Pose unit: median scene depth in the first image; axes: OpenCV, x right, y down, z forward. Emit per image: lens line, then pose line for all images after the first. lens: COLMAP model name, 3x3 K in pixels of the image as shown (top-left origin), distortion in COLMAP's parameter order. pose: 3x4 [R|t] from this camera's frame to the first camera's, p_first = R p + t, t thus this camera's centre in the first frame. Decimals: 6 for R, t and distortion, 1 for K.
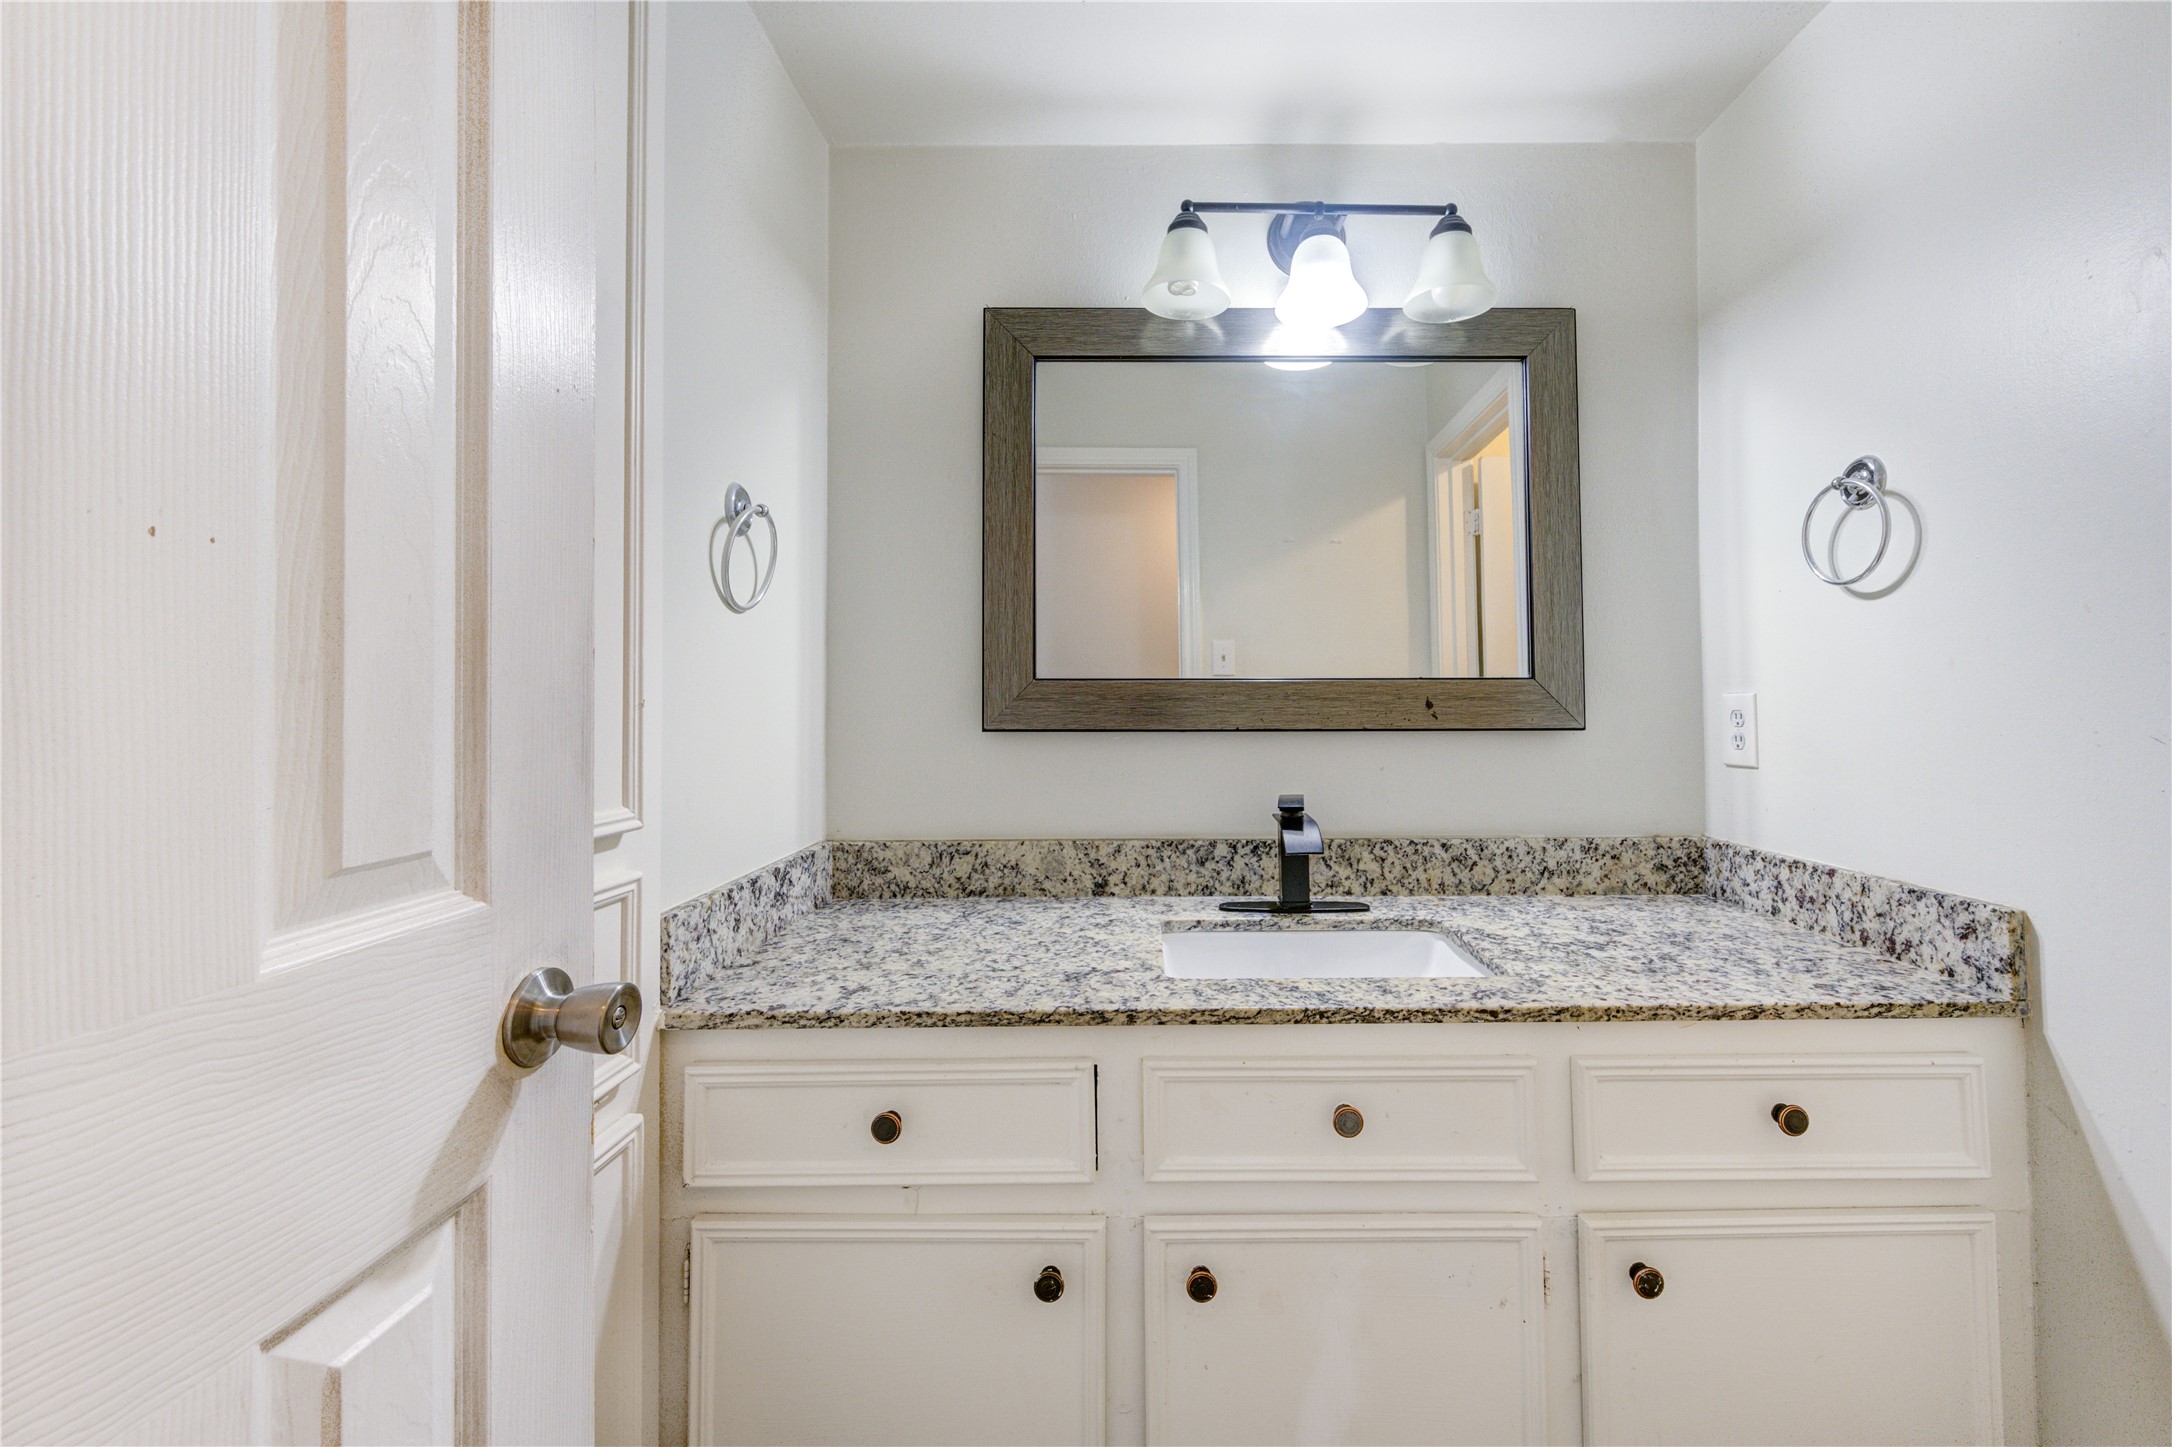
lens RADIAL K [[862.7, 0, 1144.0], [0, 862.7, 717.1], [0, 0, 1]] dist [0.002680, -0.000367]
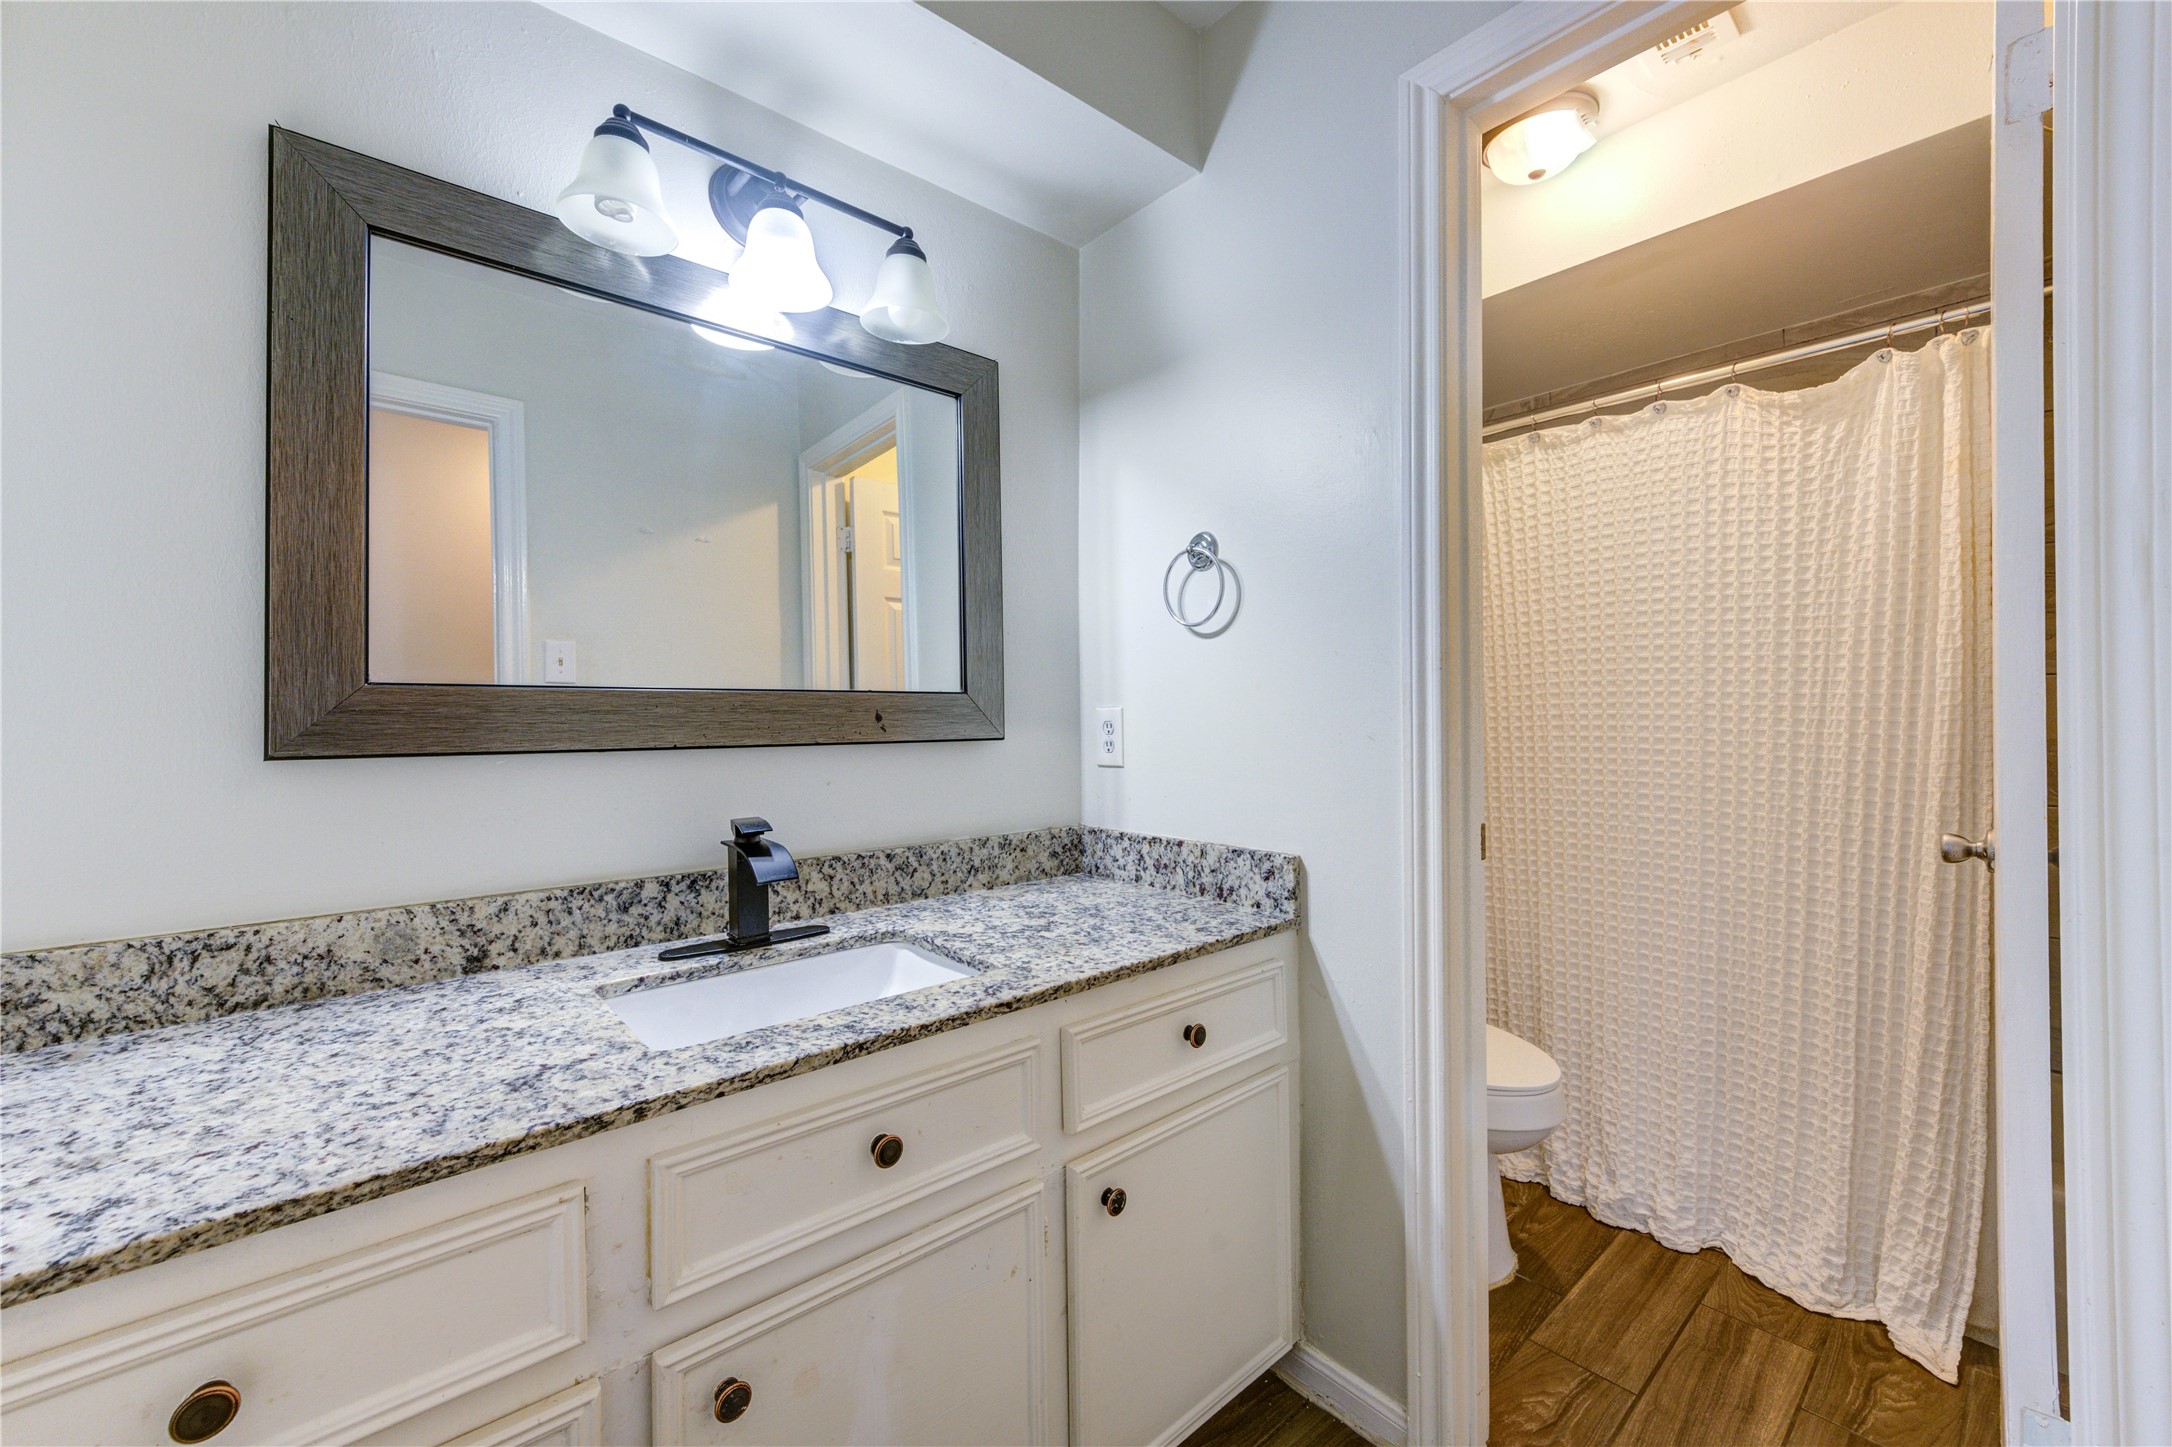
lens RADIAL K [[862.7, 0, 1084.8], [0, 862.7, 728.7], [0, 0, 1]] dist [0.002680, -0.000367]
pose [[0.756307, -0.012434, 0.654099, -0.161893], [0.013004, 0.999908, 0.003972, -0.002291], [-0.654088, 0.005502, 0.756399, 0.092194]]
